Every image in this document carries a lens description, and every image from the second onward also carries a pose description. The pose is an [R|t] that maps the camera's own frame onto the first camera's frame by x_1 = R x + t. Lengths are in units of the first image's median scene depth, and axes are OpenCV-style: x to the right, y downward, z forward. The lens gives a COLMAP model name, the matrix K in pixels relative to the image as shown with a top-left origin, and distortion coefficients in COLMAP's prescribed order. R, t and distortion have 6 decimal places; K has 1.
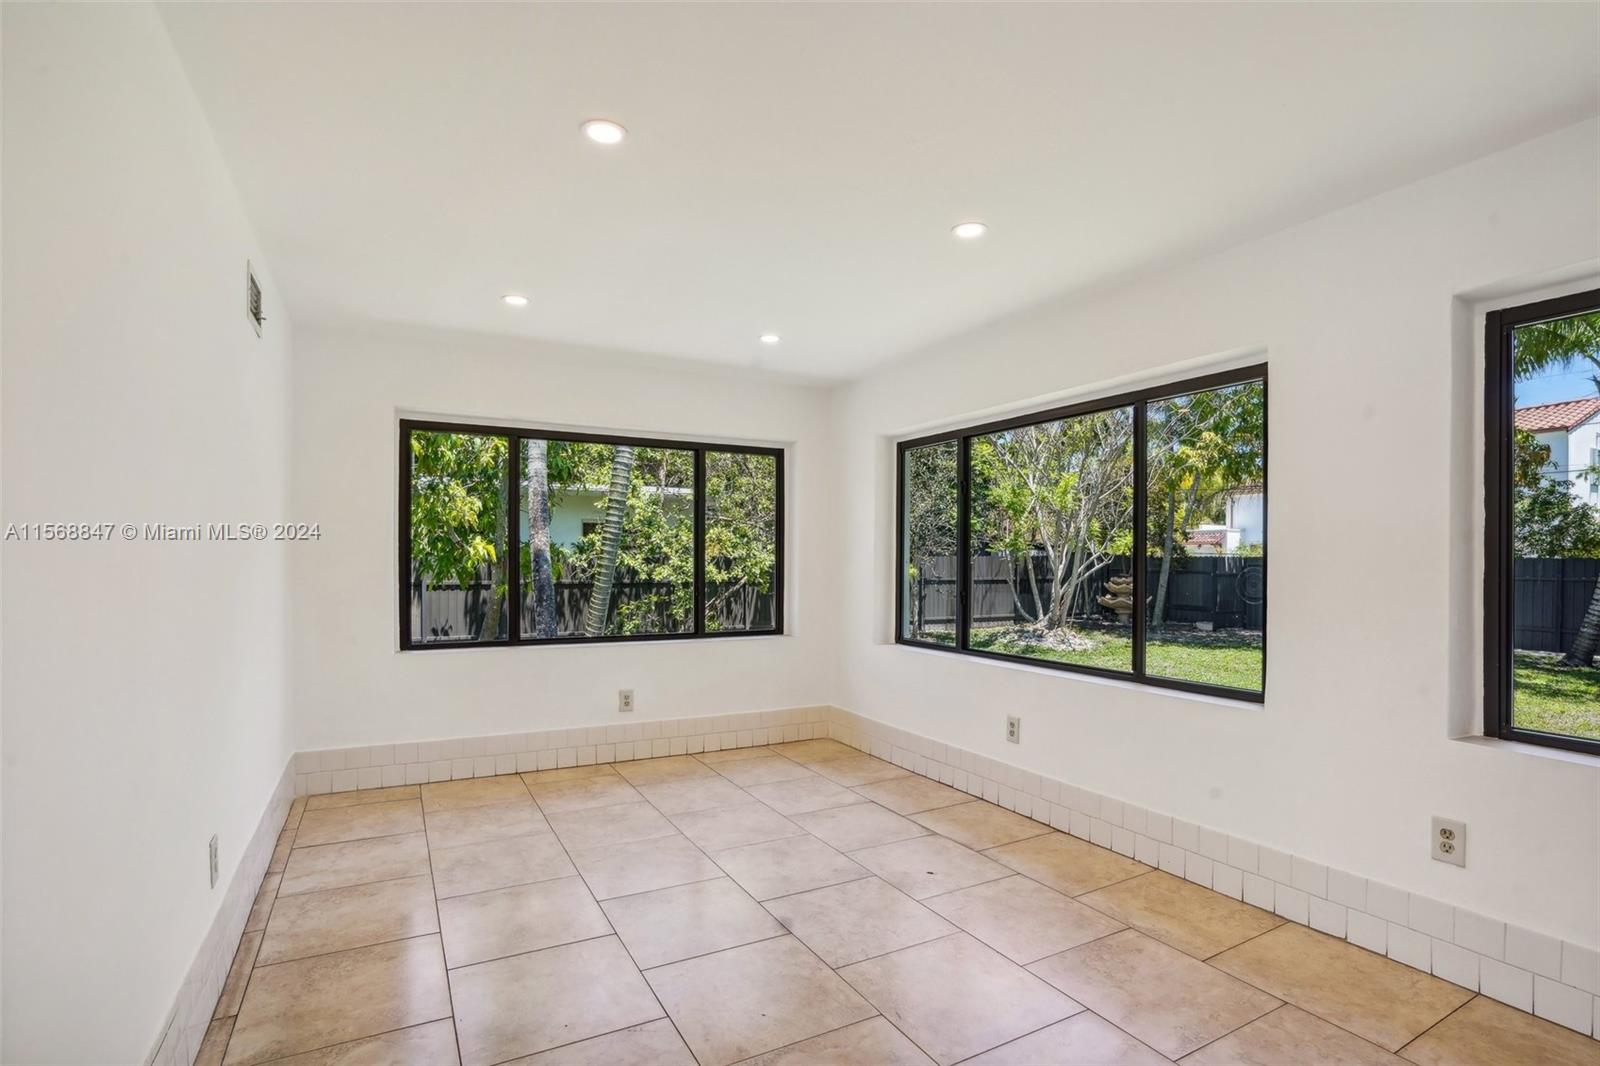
lens RADIAL K [[764.4, 0, 779.2], [0, 764.4, 576.8], [0, 0, 1]] dist [-0.028867, 0.000013]
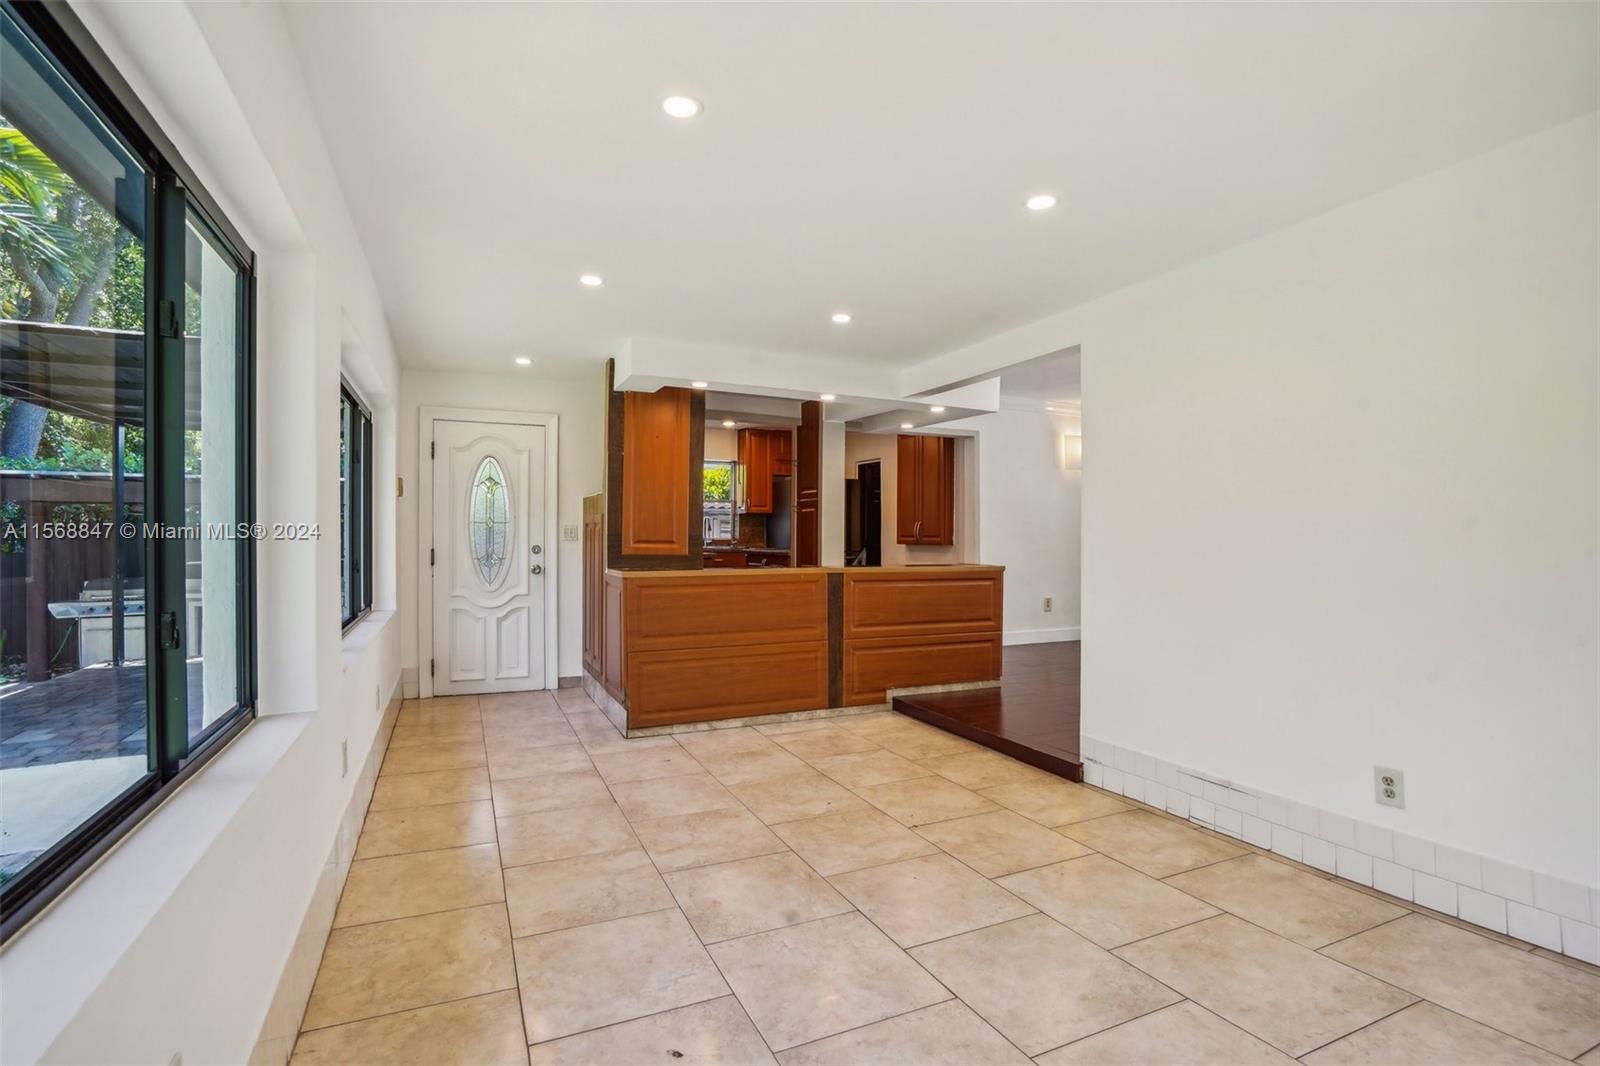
lens RADIAL K [[750.8, 0, 795.6], [0, 750.8, 537.6], [0, 0, 1]] dist [-0.058619, 0.025836]
pose [[-0.998626, -0.018758, 0.048932, 0.072088], [-0.017848, 0.999661, 0.018955, -0.015452], [-0.049271, 0.018055, -0.998622, 1.241599]]
